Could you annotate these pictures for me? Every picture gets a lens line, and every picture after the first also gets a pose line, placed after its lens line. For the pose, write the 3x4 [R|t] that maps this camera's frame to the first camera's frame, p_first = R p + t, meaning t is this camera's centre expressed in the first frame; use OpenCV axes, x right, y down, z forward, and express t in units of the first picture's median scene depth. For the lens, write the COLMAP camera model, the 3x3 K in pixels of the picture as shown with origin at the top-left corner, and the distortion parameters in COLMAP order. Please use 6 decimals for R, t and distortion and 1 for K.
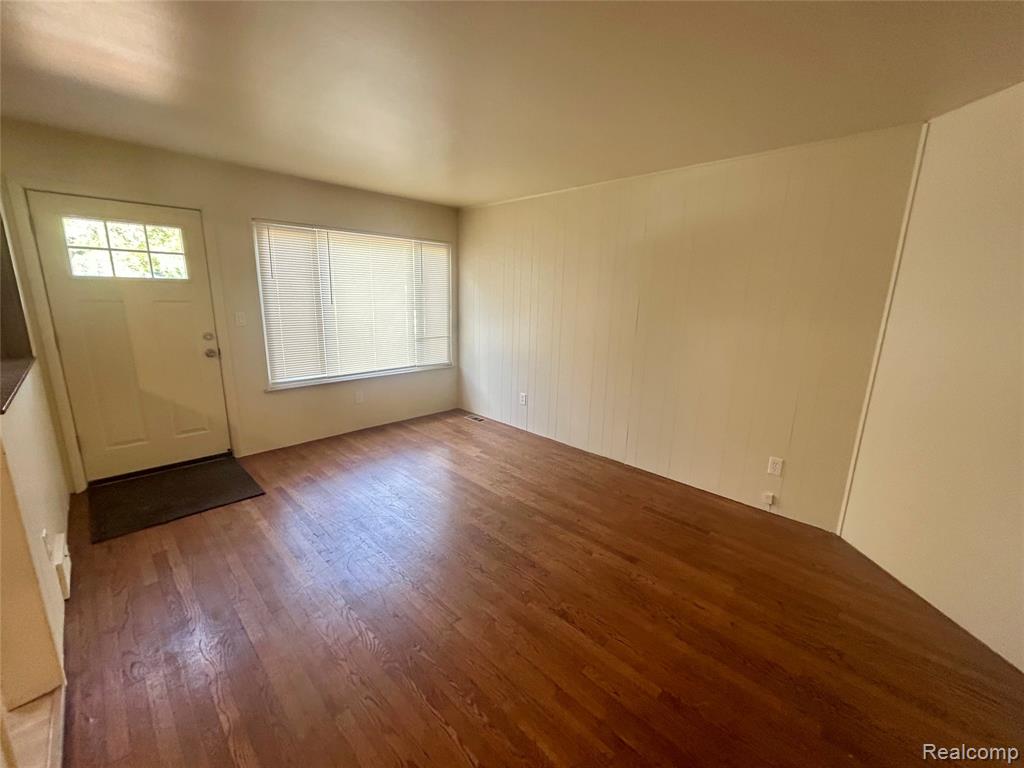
lens RADIAL K [[420.2, 0, 509.1], [0, 420.2, 383.9], [0, 0, 1]] dist [0.003626, 0.000340]
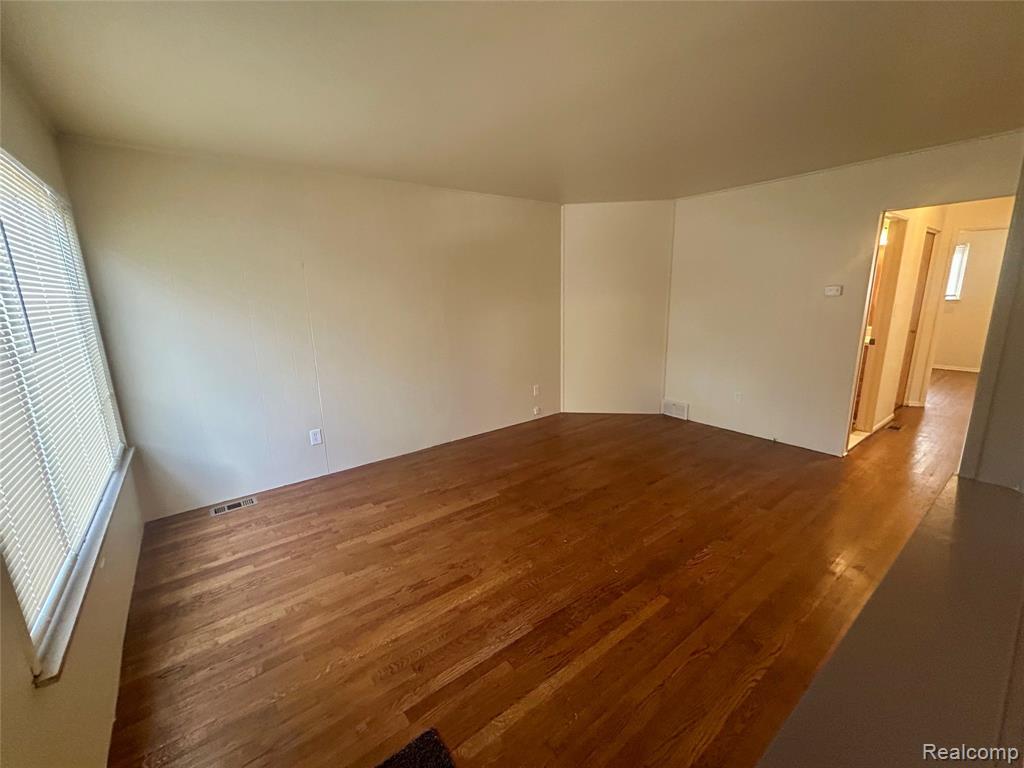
lens RADIAL K [[420.2, 0, 509.4], [0, 420.2, 383.1], [0, 0, 1]] dist [0.003626, 0.000340]
pose [[0.133313, -0.237060, 0.962305, -0.723088], [0.243841, 0.948970, 0.199994, -0.141664], [-0.960609, 0.207987, 0.184315, 0.583600]]
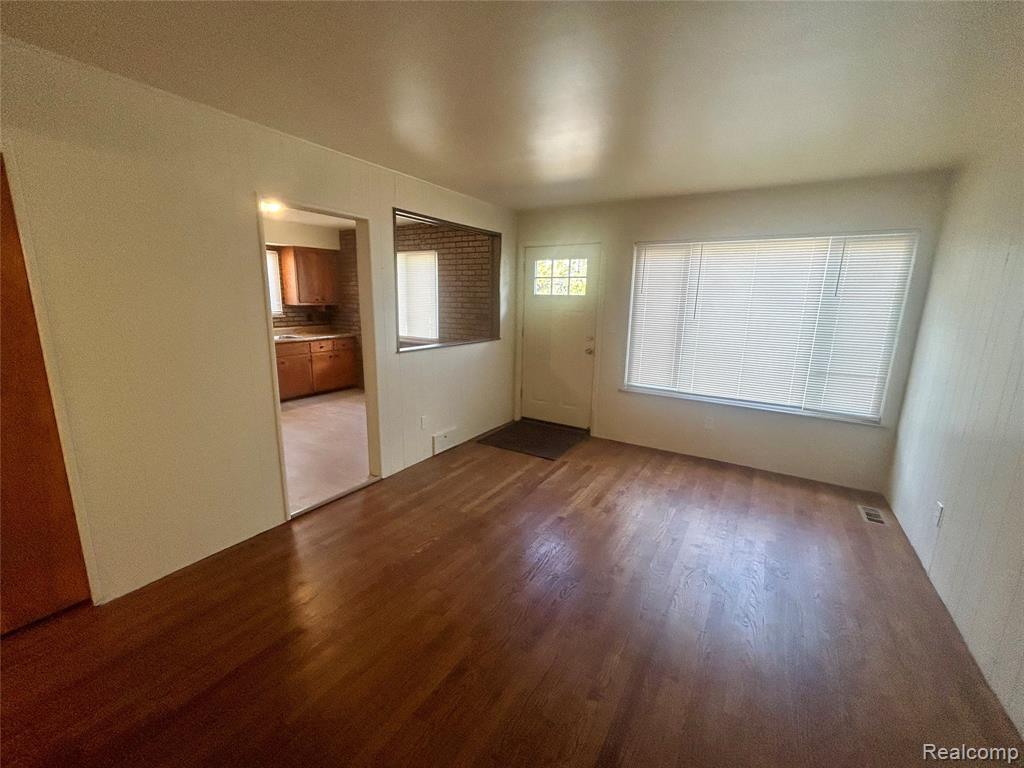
lens RADIAL K [[420.2, 0, 505.7], [0, 420.2, 380.3], [0, 0, 1]] dist [0.003626, 0.000340]
pose [[0.224706, 0.174871, -0.958607, 0.438180], [-0.226533, 0.966186, 0.123152, -0.075983], [0.947729, 0.189483, 0.256722, 0.381382]]
